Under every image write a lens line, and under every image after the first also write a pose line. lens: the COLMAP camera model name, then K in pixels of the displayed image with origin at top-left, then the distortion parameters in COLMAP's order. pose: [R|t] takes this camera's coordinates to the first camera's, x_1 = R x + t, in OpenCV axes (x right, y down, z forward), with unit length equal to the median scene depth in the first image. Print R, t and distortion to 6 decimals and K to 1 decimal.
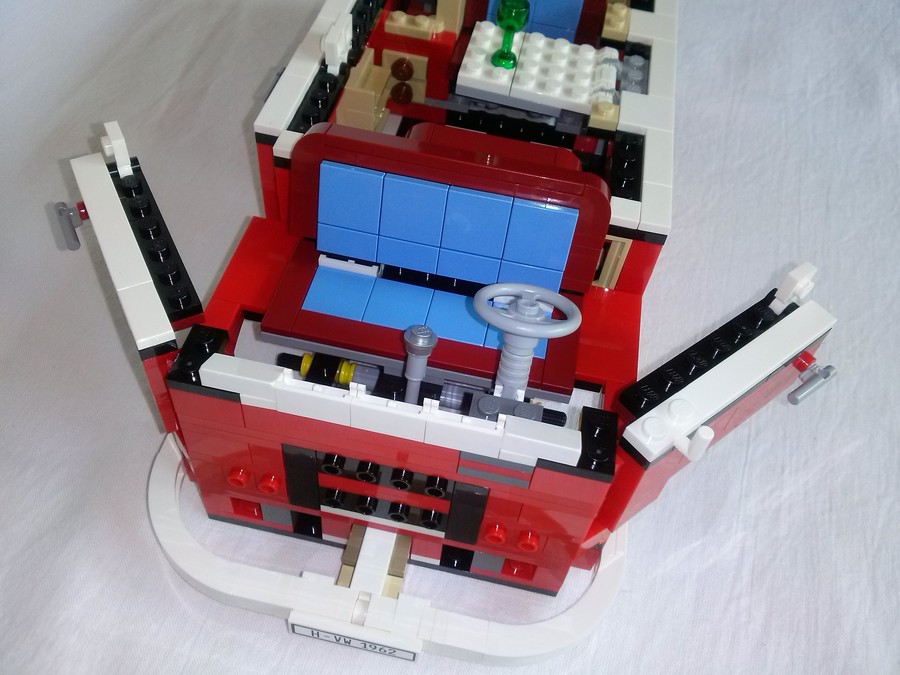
lens RADIAL K [[845.3, 0, 426.1], [0, 845.3, 326.5], [0, 0, 1]] dist [-0.007262, -0.145346]
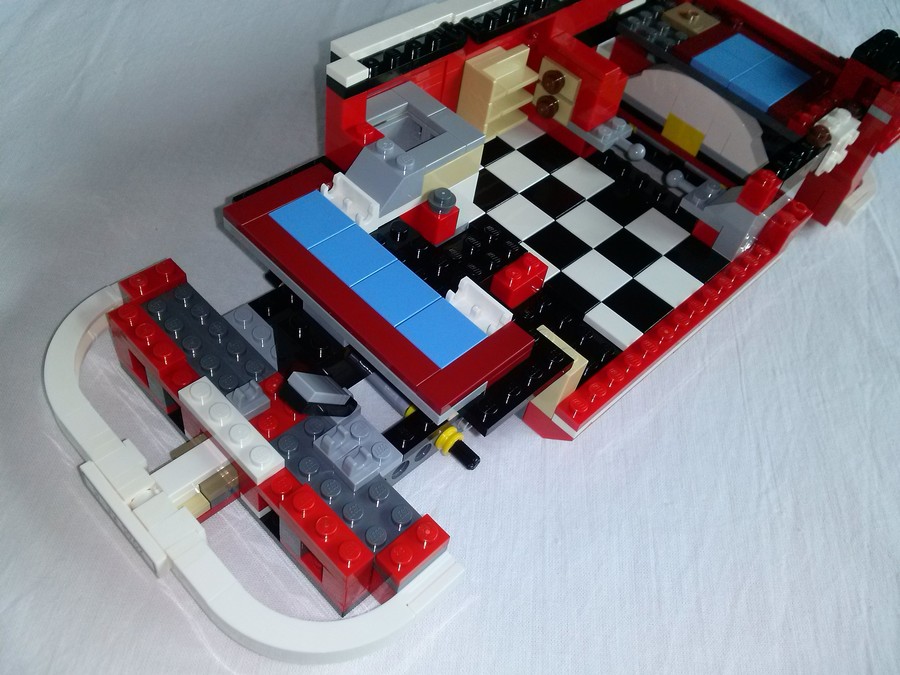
lens RADIAL K [[845.3, 0, 426.1], [0, 845.3, 326.5], [0, 0, 1]] dist [-0.007262, -0.145346]
pose [[0.830805, 0.446877, -0.331760, 0.383576], [-0.471226, 0.881976, 0.007951, -0.000737], [0.296158, 0.149728, 0.943330, 0.132940]]
